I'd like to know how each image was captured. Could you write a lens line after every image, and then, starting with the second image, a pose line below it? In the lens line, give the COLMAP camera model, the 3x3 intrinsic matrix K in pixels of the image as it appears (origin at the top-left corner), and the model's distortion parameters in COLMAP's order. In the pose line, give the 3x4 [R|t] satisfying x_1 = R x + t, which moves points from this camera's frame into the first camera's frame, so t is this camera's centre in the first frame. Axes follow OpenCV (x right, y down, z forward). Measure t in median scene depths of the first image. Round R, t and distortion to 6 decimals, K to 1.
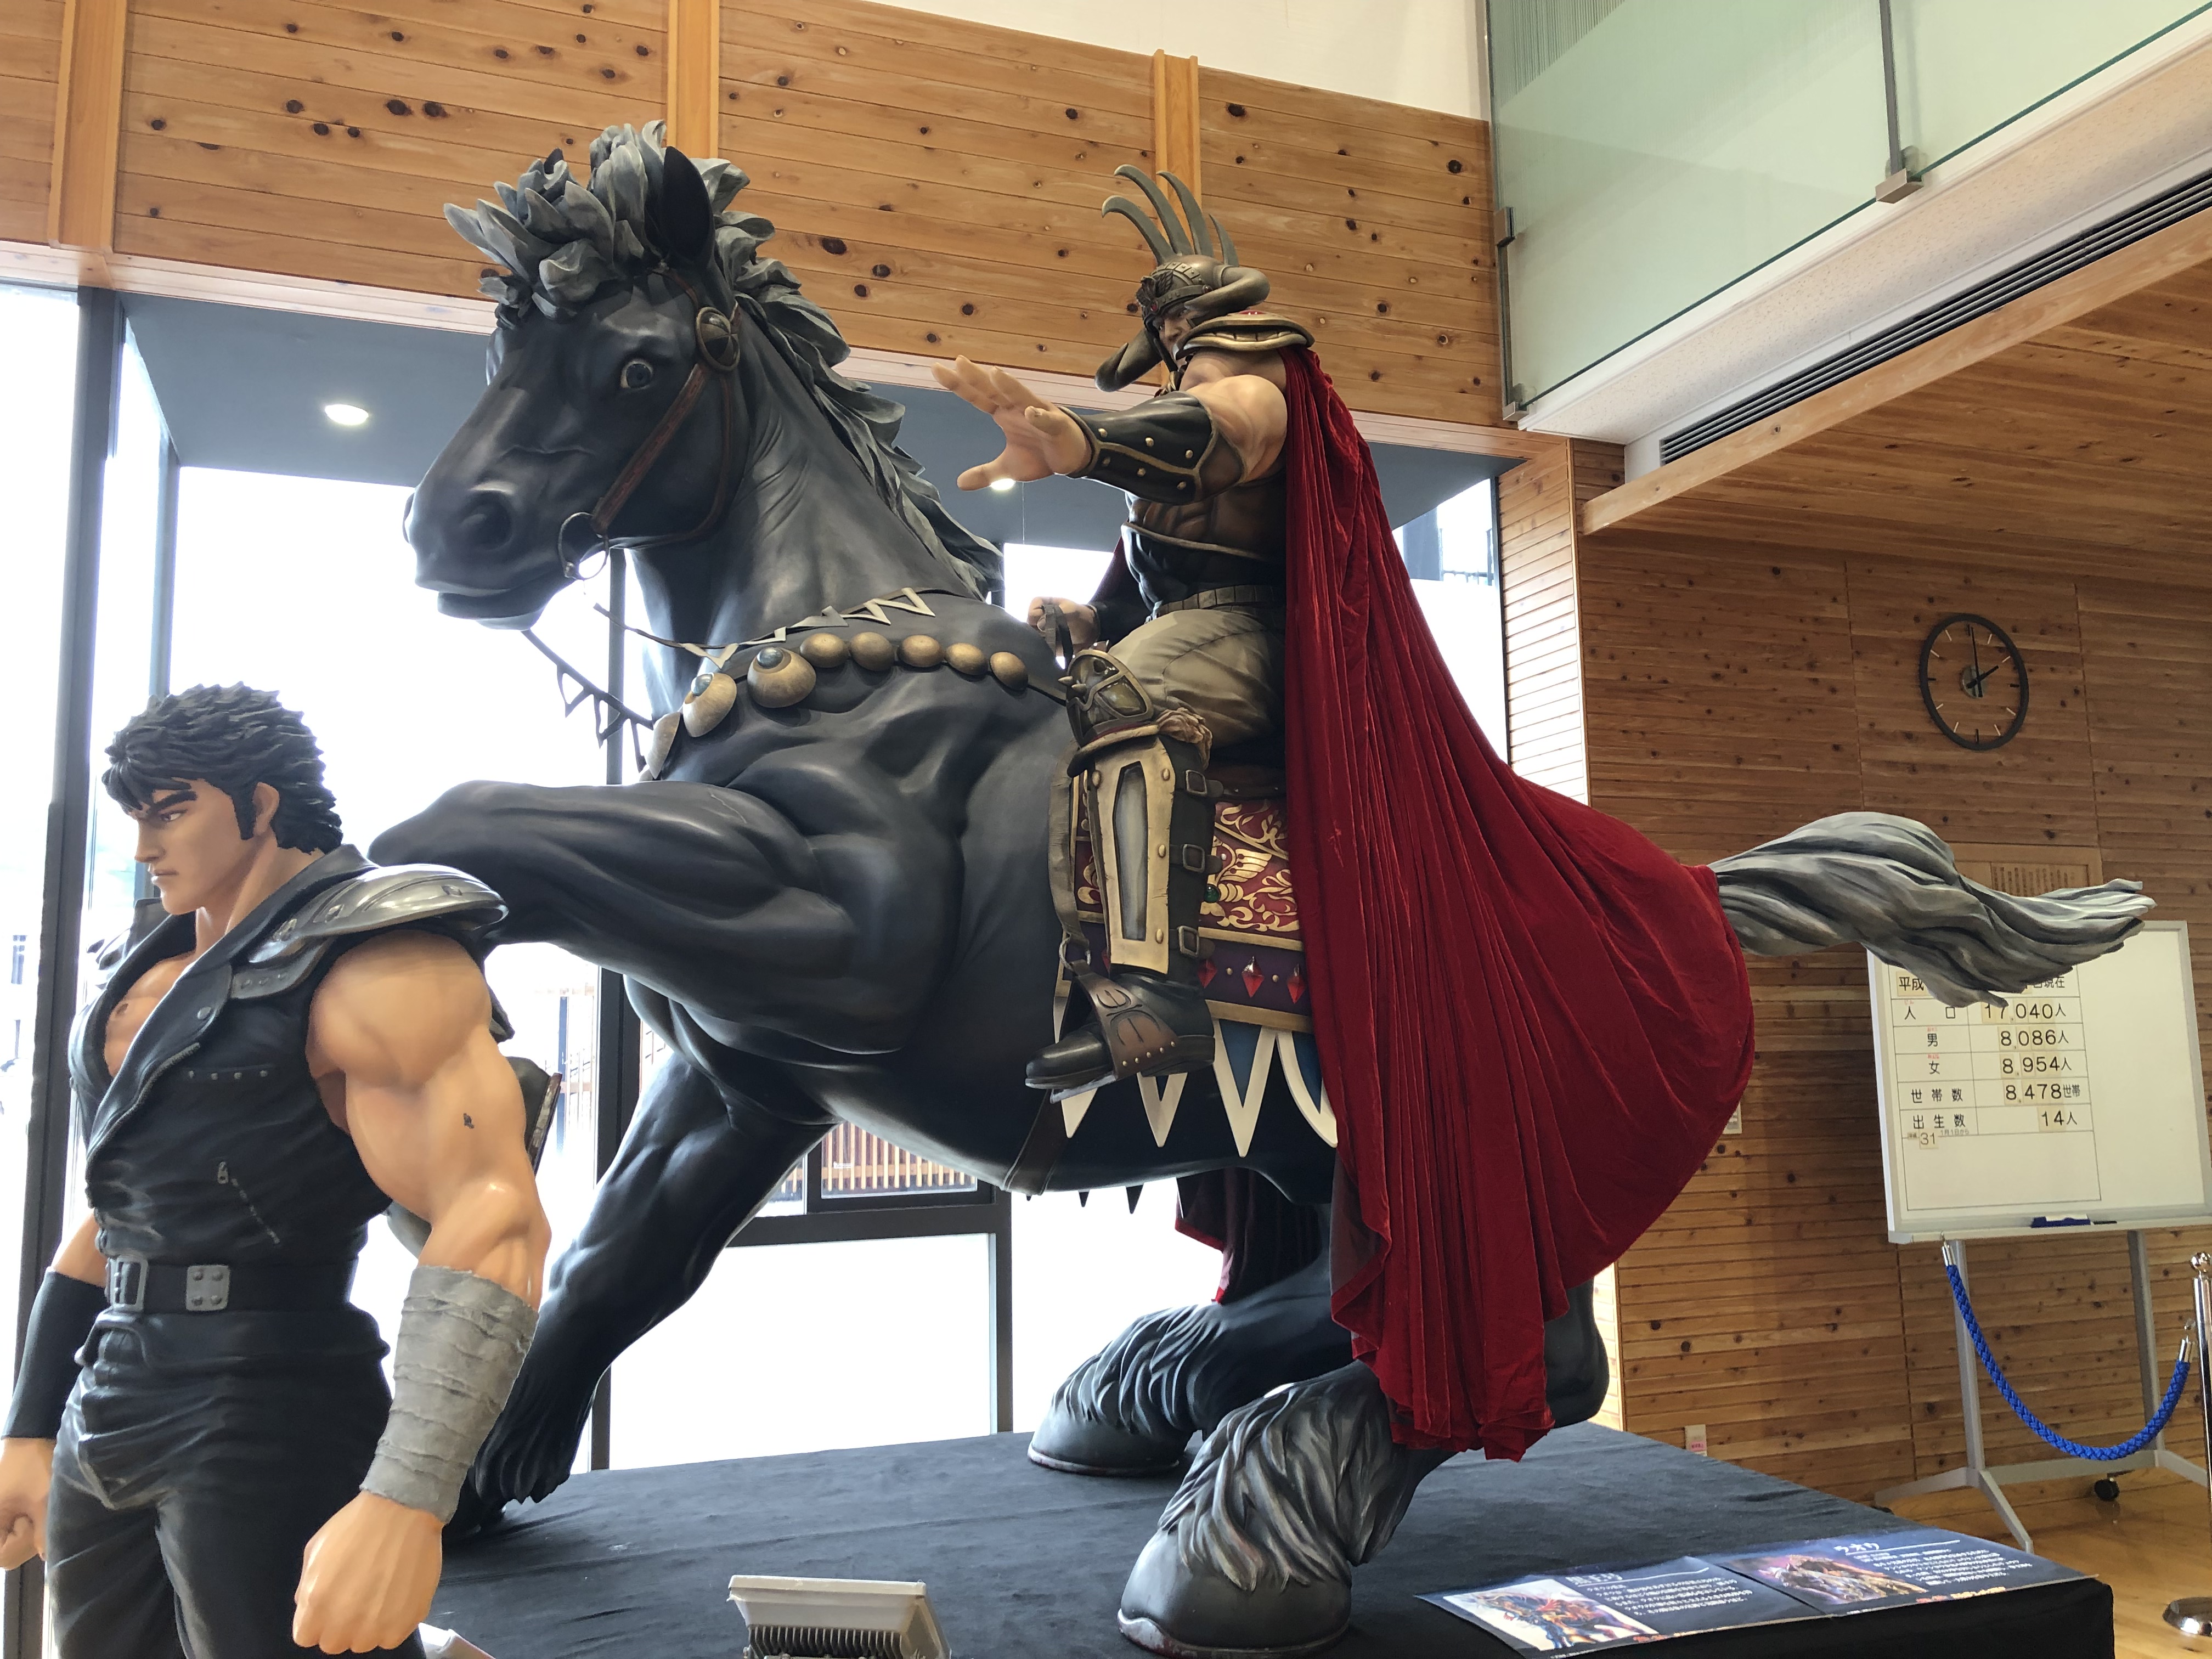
lens RADIAL K [[1804.8, 0, 1102.7], [0, 1804.8, 784.8], [0, 0, 1]] dist [0.011025, -0.003350]
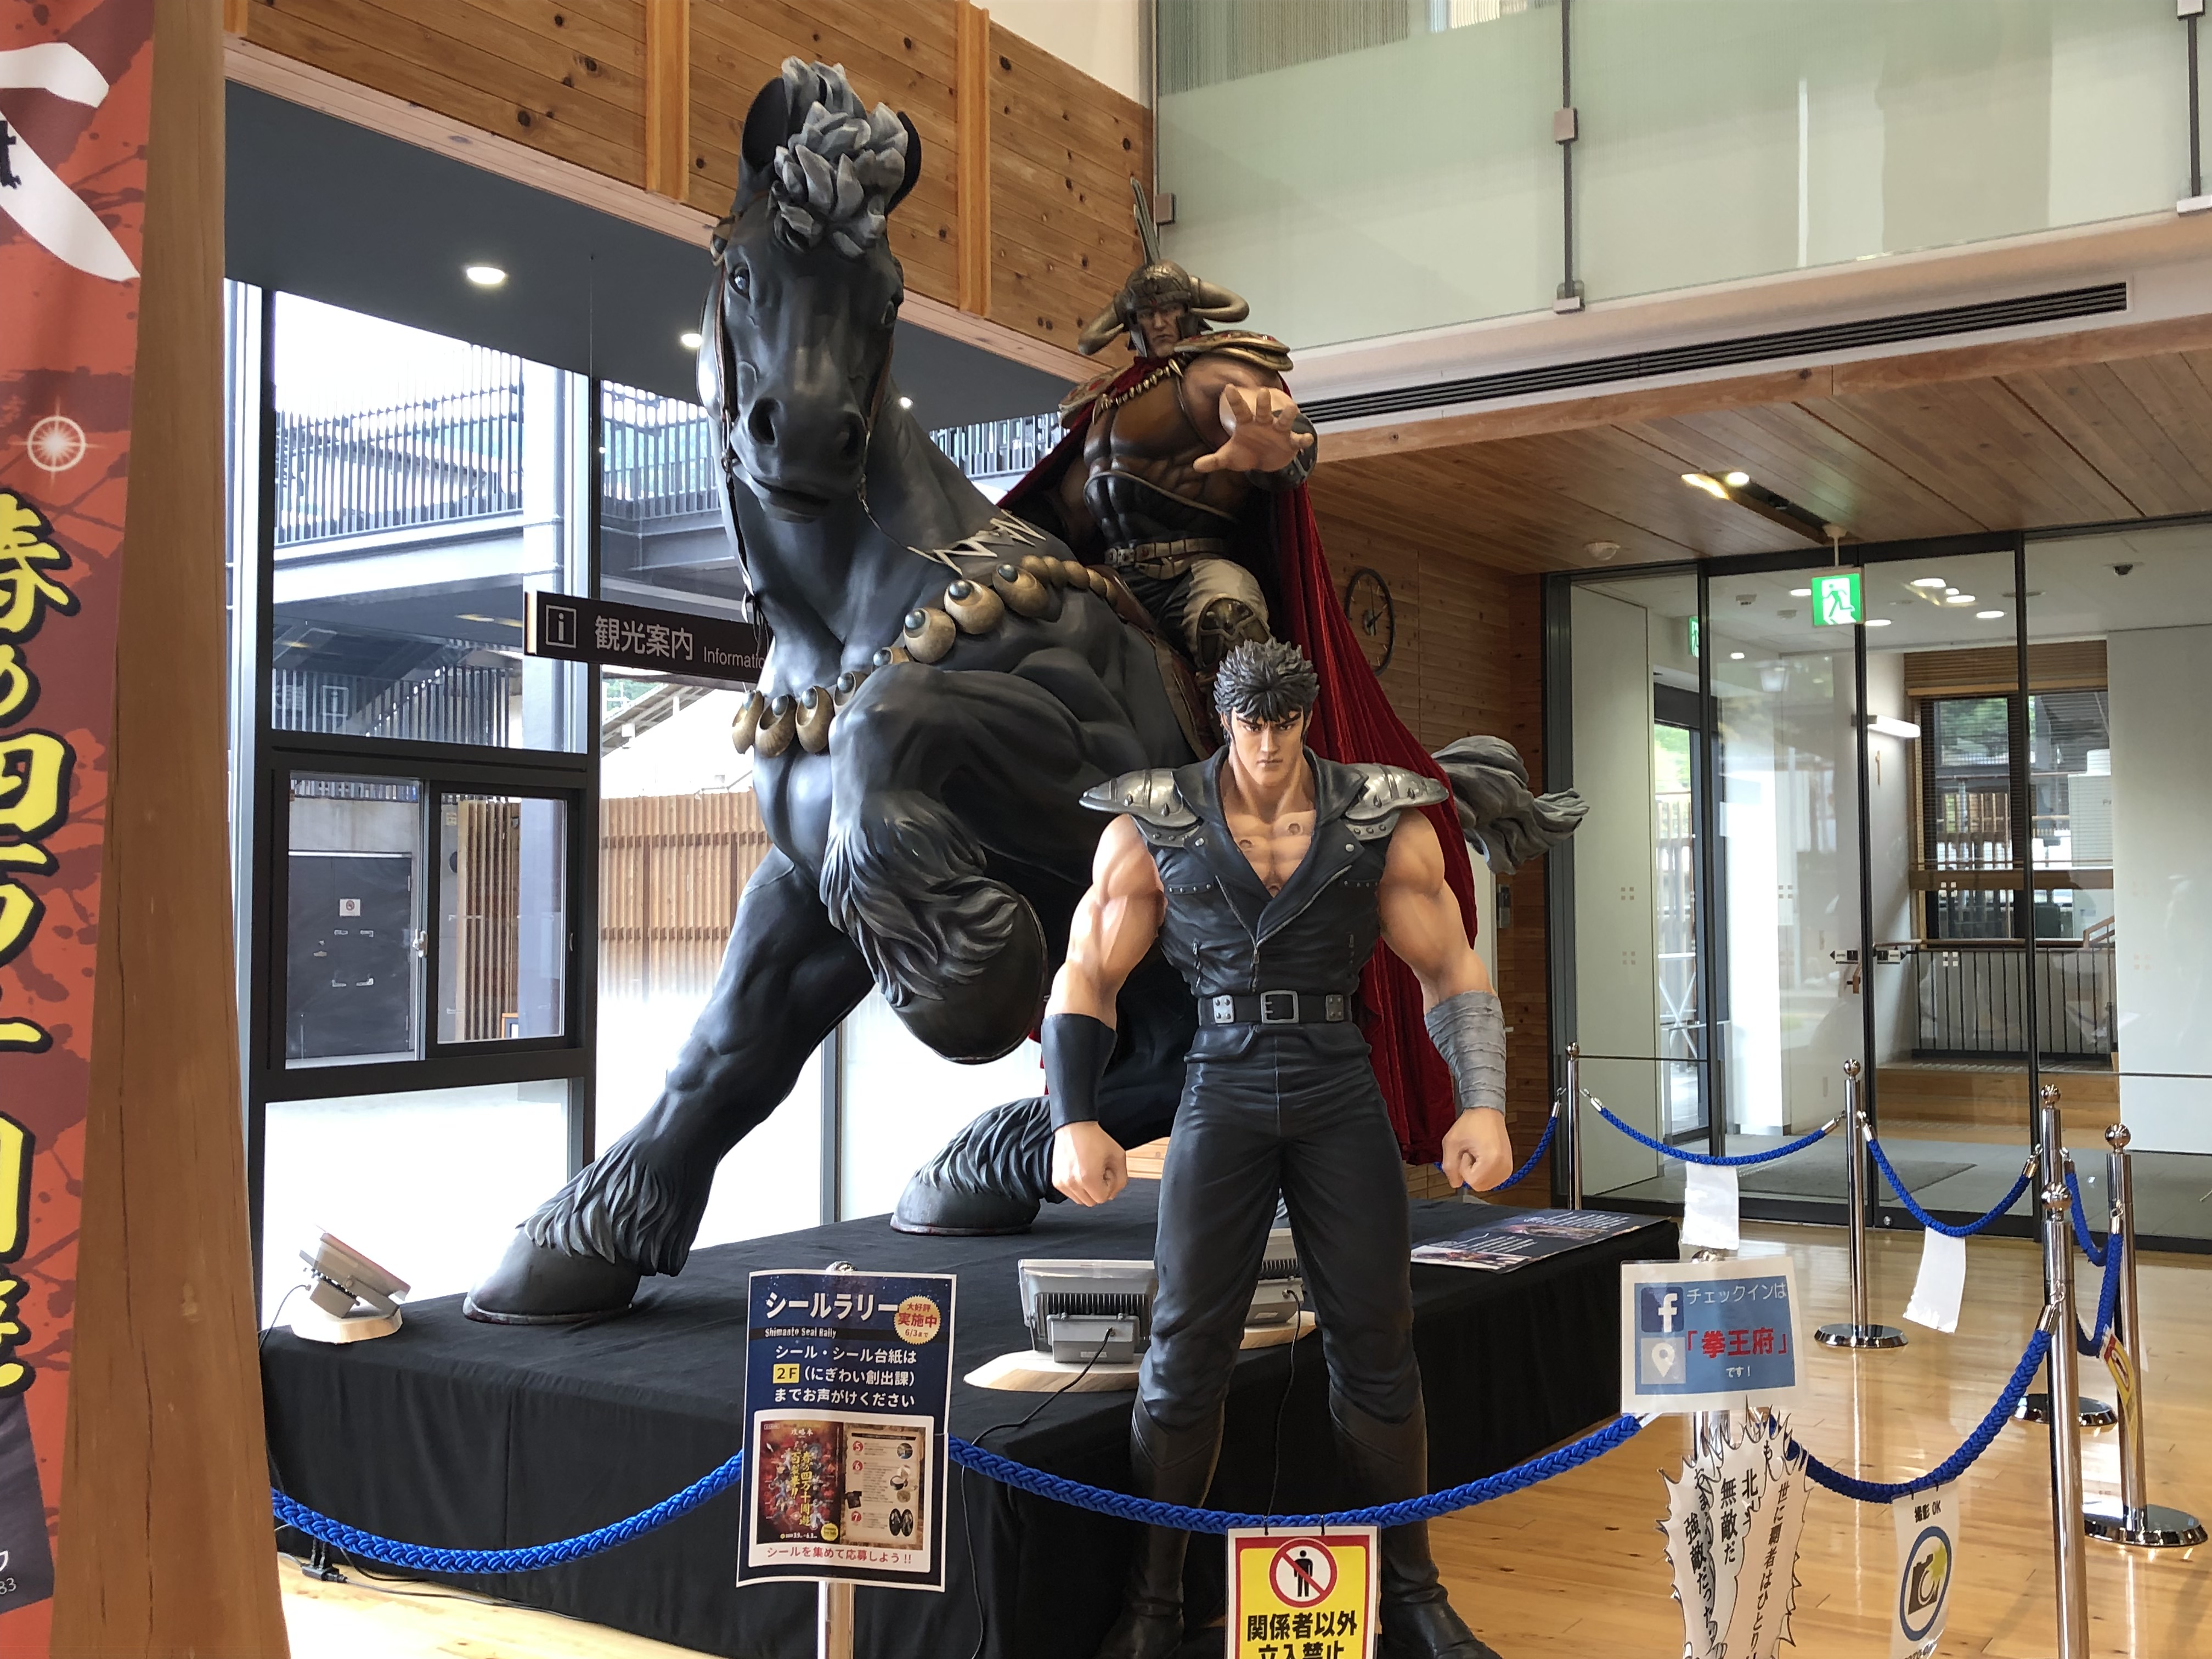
lens RADIAL K [[2233.6, 0, 1106.0], [0, 2233.6, 829.5], [0, 0, 1]] dist [-0.004478, 0.007460]
pose [[0.802193, 0.031514, 0.596233, -0.682427], [-0.091233, 0.993349, 0.070246, -0.006228], [-0.590053, -0.110747, 0.799733, -0.189902]]
